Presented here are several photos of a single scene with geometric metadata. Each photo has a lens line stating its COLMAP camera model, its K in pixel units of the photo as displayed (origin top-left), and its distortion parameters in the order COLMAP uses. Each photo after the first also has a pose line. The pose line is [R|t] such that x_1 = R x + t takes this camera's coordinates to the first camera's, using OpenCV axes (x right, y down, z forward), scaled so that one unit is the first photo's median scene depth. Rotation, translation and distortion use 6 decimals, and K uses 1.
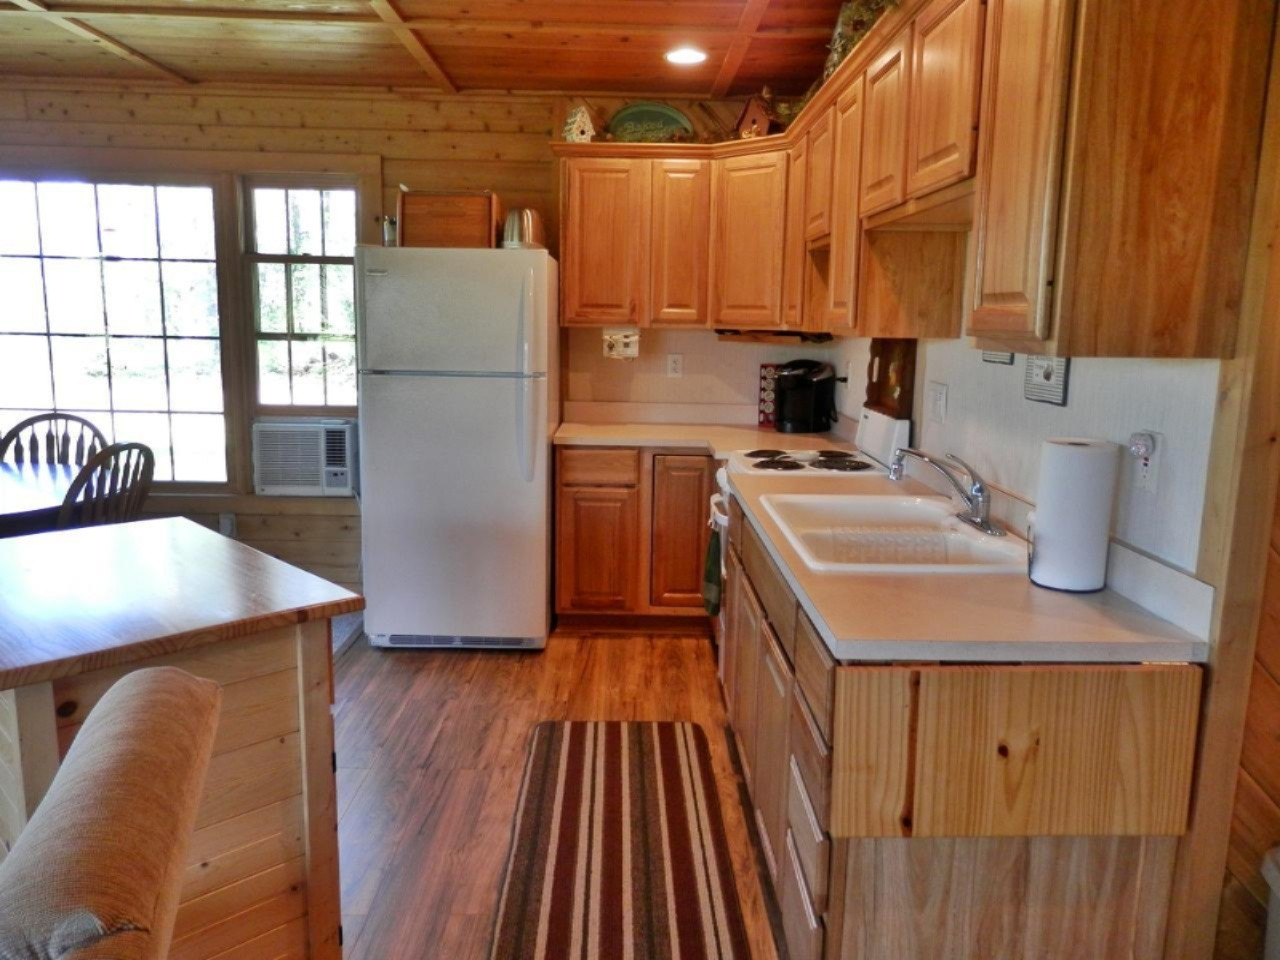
lens RADIAL K [[941.7, 0, 640.3], [0, 941.7, 478.1], [0, 0, 1]] dist [0.000255, -0.005999]
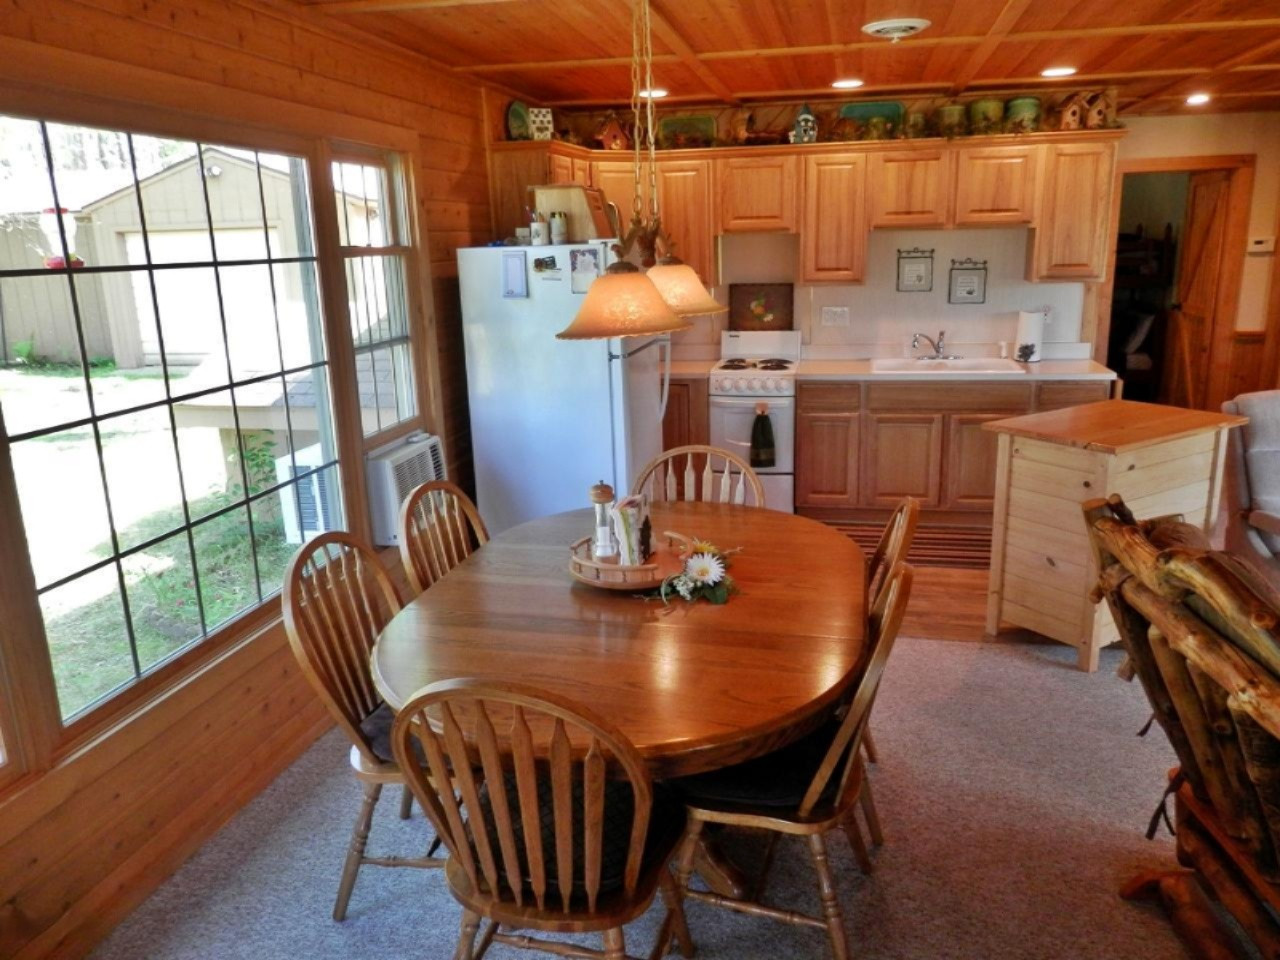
lens RADIAL K [[941.7, 0, 645.6], [0, 941.7, 477.1], [0, 0, 1]] dist [0.000255, -0.005999]
pose [[0.219629, -0.267939, 0.938068, -1.221311], [0.194585, 0.954256, 0.227005, -0.201550], [-0.955981, 0.132677, 0.261719, 0.642651]]
